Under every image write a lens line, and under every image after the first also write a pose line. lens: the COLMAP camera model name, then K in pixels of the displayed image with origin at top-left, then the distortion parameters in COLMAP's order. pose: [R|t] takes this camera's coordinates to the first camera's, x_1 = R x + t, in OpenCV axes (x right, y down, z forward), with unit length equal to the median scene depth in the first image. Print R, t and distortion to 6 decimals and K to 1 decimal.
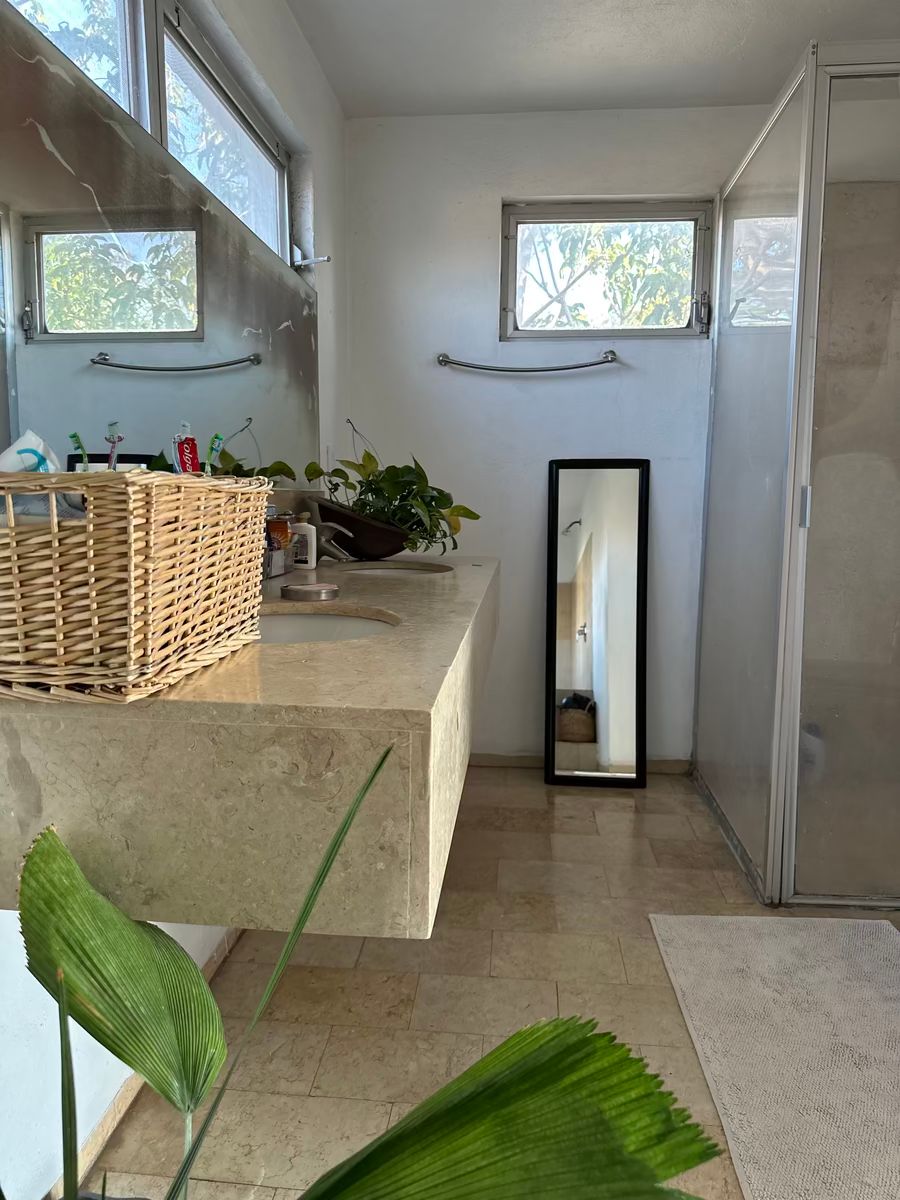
lens RADIAL K [[848.8, 0, 452.0], [0, 848.8, 596.9], [0, 0, 1]] dist [0.051246, -0.025486]
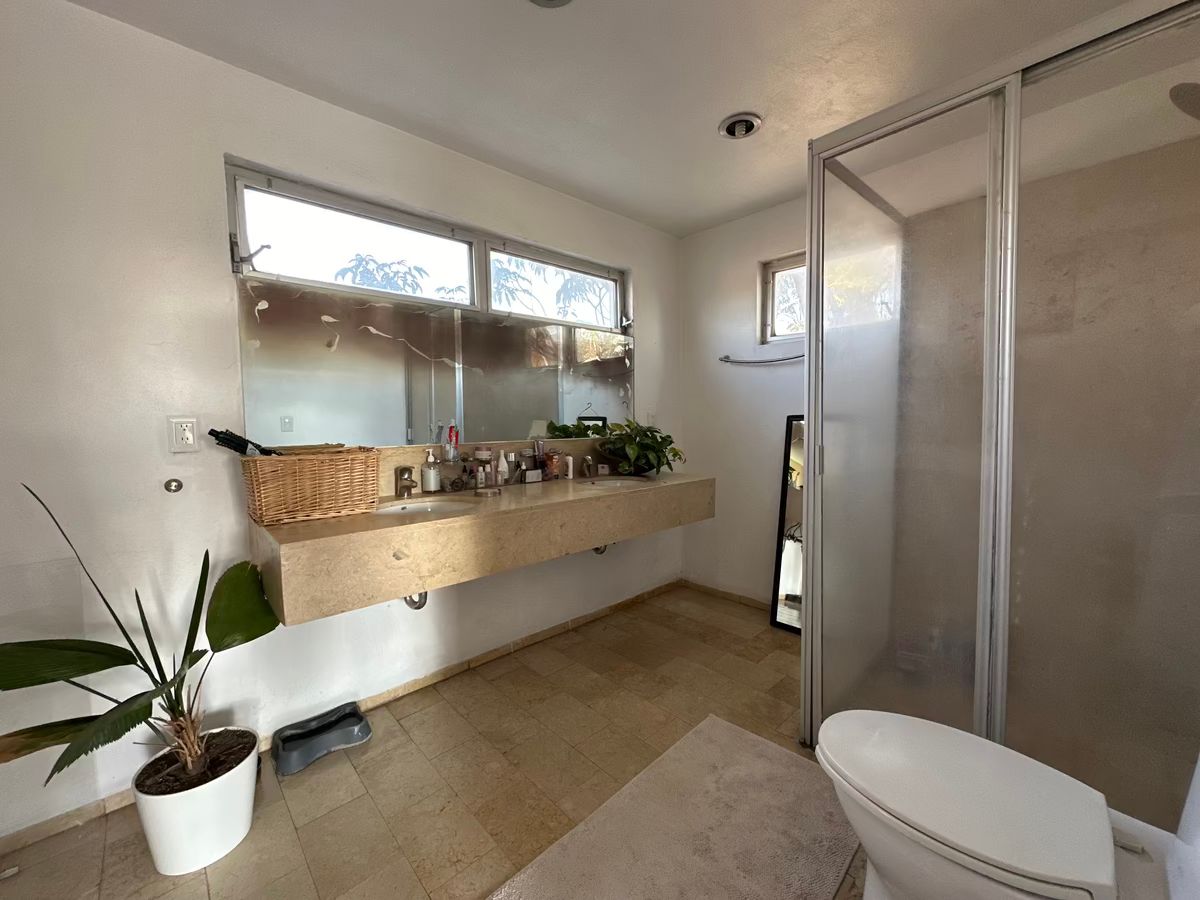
lens RADIAL K [[476.8, 0, 607.4], [0, 476.8, 448.8], [0, 0, 1]] dist [0.012433, -0.000062]
pose [[0.748713, 0.028031, -0.662302, 0.542873], [-0.066705, 0.997220, -0.033202, -0.059312], [0.659530, 0.069037, 0.748501, 0.154703]]
